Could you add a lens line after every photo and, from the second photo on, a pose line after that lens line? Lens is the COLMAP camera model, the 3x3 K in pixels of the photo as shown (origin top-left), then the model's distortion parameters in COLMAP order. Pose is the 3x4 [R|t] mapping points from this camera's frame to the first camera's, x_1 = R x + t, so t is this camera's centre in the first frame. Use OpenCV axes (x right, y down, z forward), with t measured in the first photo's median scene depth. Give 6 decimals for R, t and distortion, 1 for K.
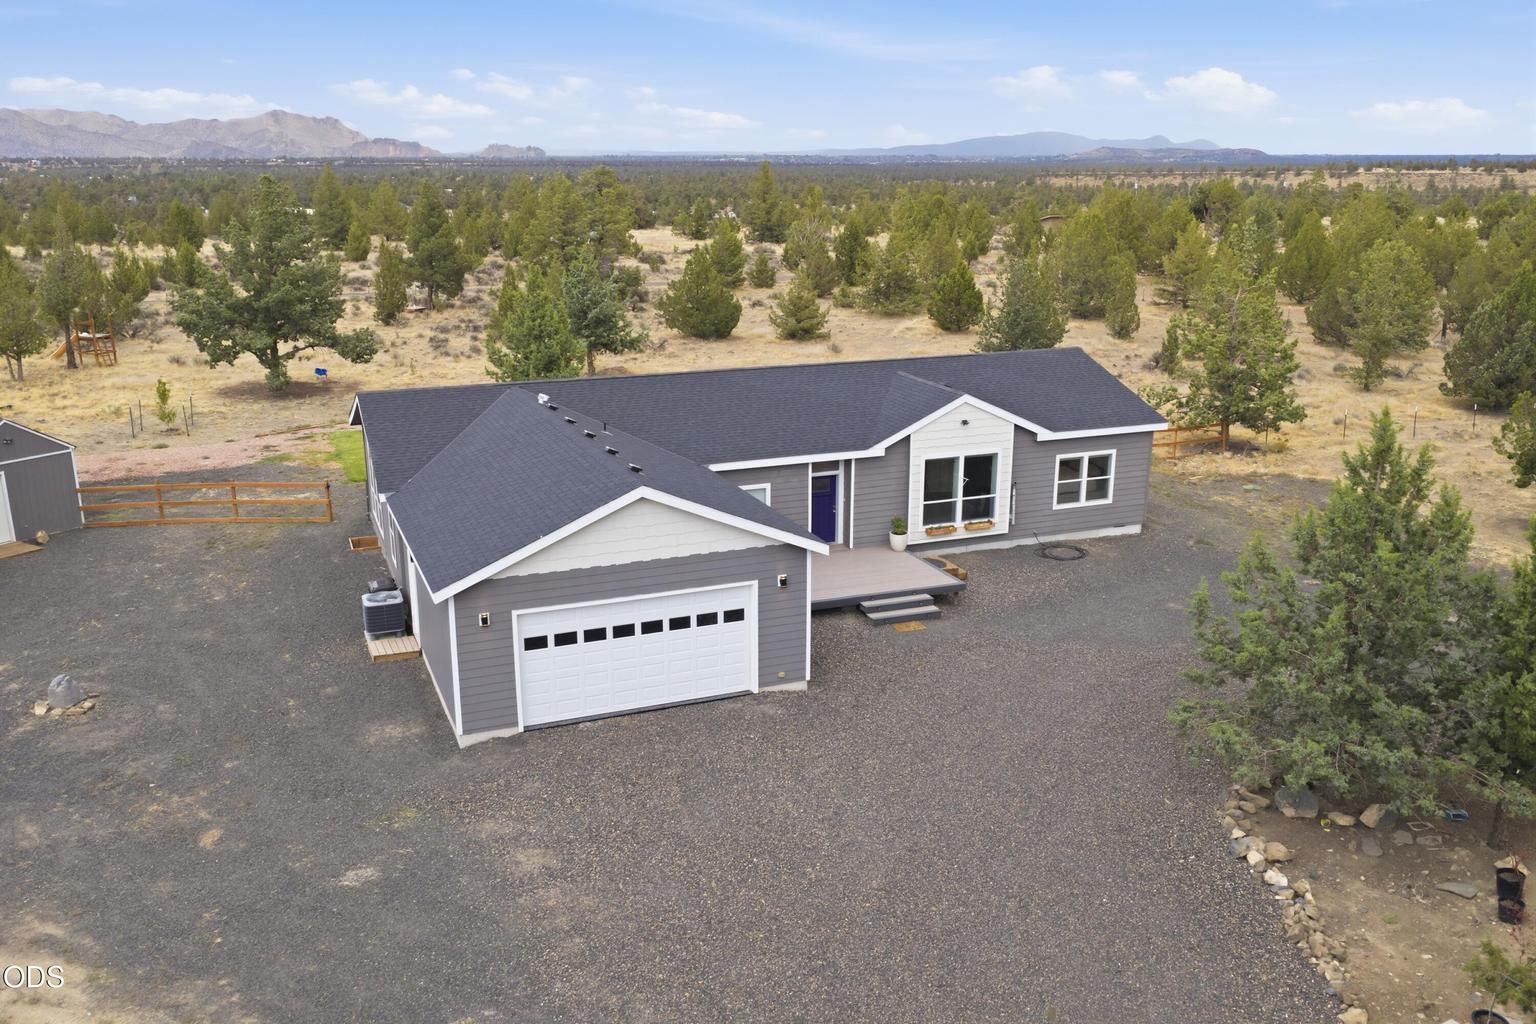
lens RADIAL K [[1274.6, 0, 768.0], [0, 1274.6, 512.0], [0, 0, 1]] dist [0.010185, -0.014693]
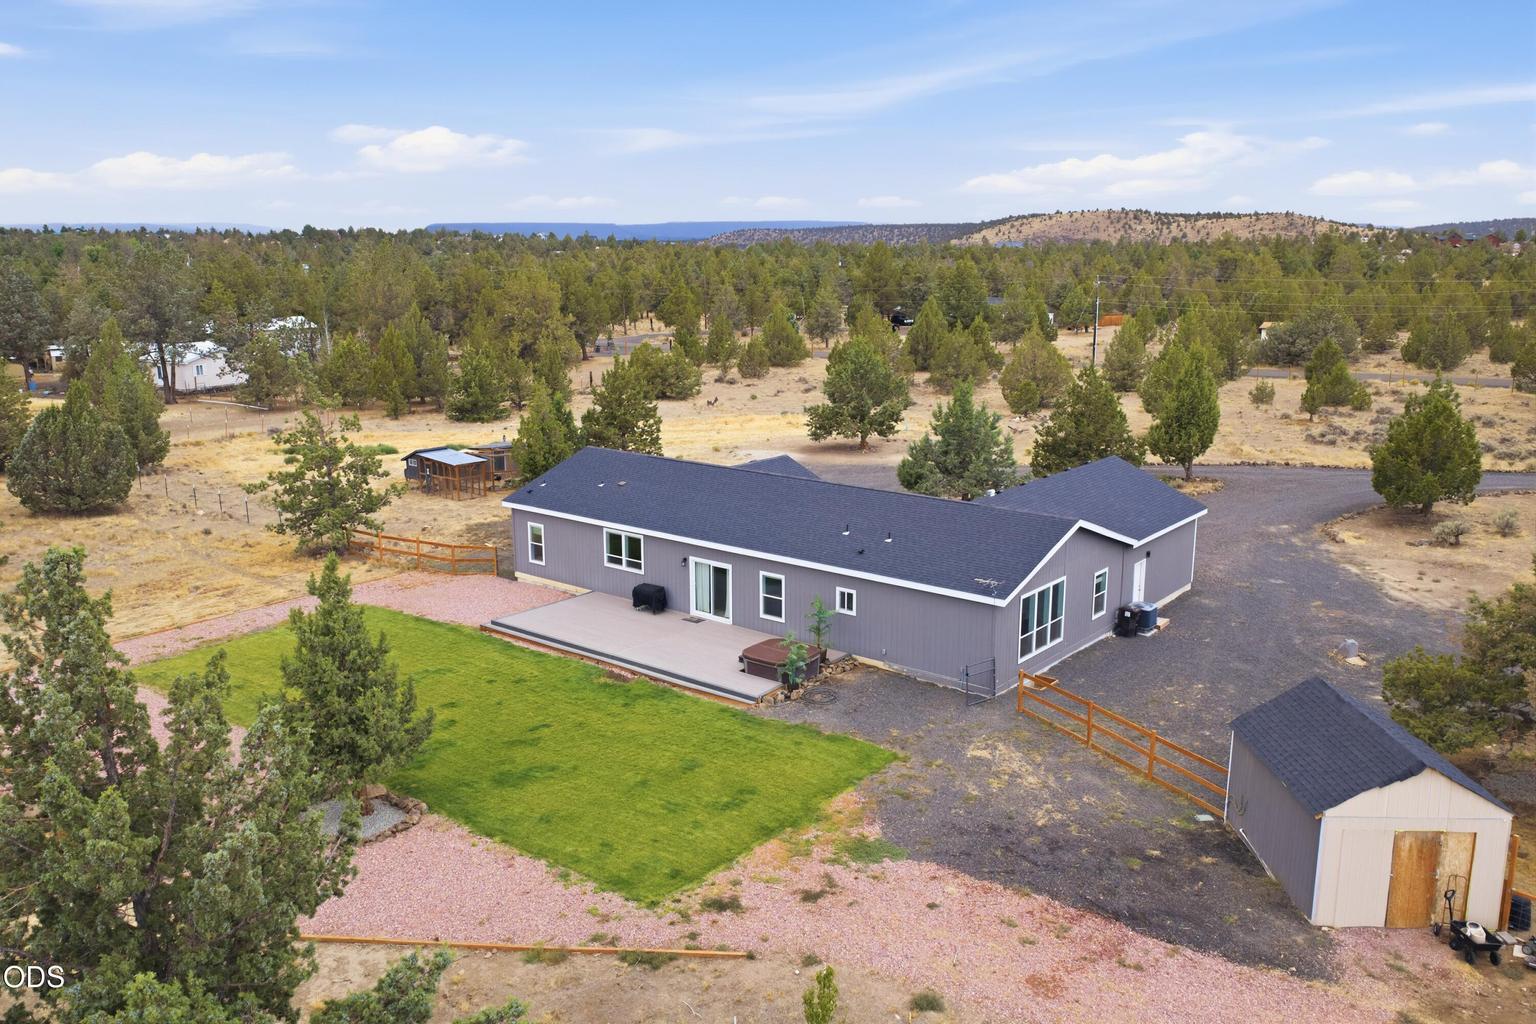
lens RADIAL K [[1274.6, 0, 768.0], [0, 1274.6, 512.0], [0, 0, 1]] dist [0.010185, -0.014693]
pose [[-0.490937, -0.189704, 0.850290, -1.125763], [0.231539, 0.912491, 0.337267, -0.539442], [-0.839863, 0.362452, -0.404052, 1.620777]]
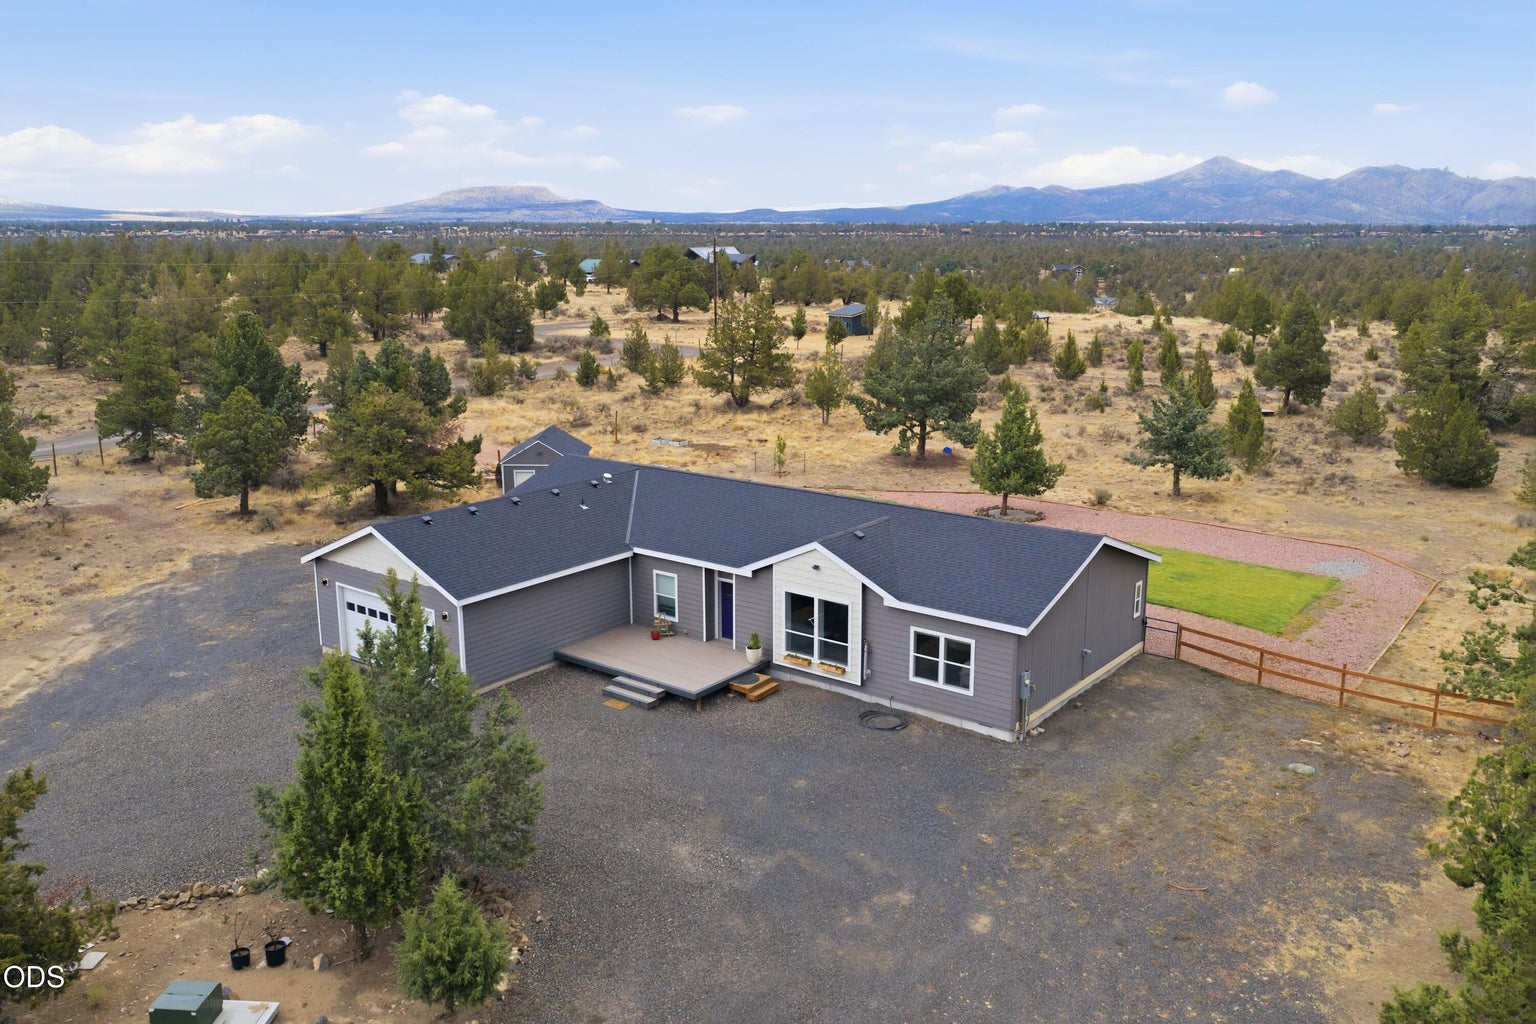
lens RADIAL K [[1262.9, 0, 774.0], [0, 1262.9, 511.8], [0, 0, 1]] dist [0.002907, -0.005545]
pose [[0.505588, 0.189550, -0.841695, 1.005252], [-0.228537, 0.970143, 0.081199, -0.190552], [0.831956, 0.151305, 0.533812, 0.386146]]
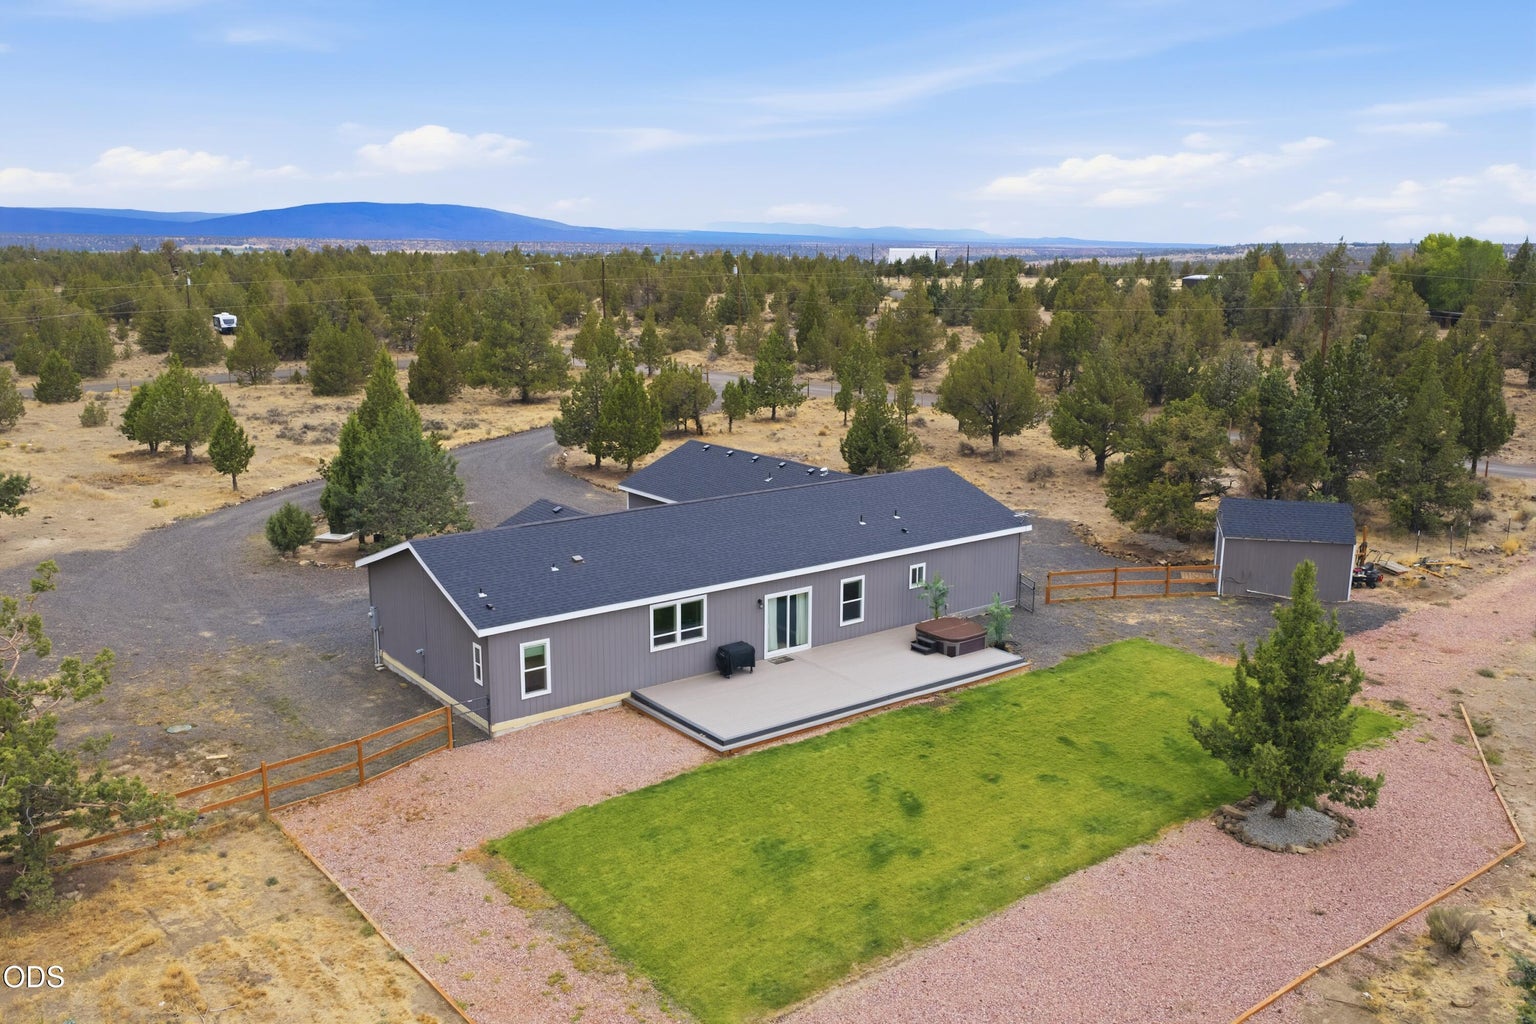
lens RADIAL K [[1262.9, 0, 774.0], [0, 1262.9, 511.8], [0, 0, 1]] dist [0.002907, -0.005545]
pose [[-0.962660, 0.048425, -0.266347, 0.266592], [-0.078583, 0.891521, 0.446111, -0.665909], [0.259057, 0.450383, -0.854426, 2.129831]]
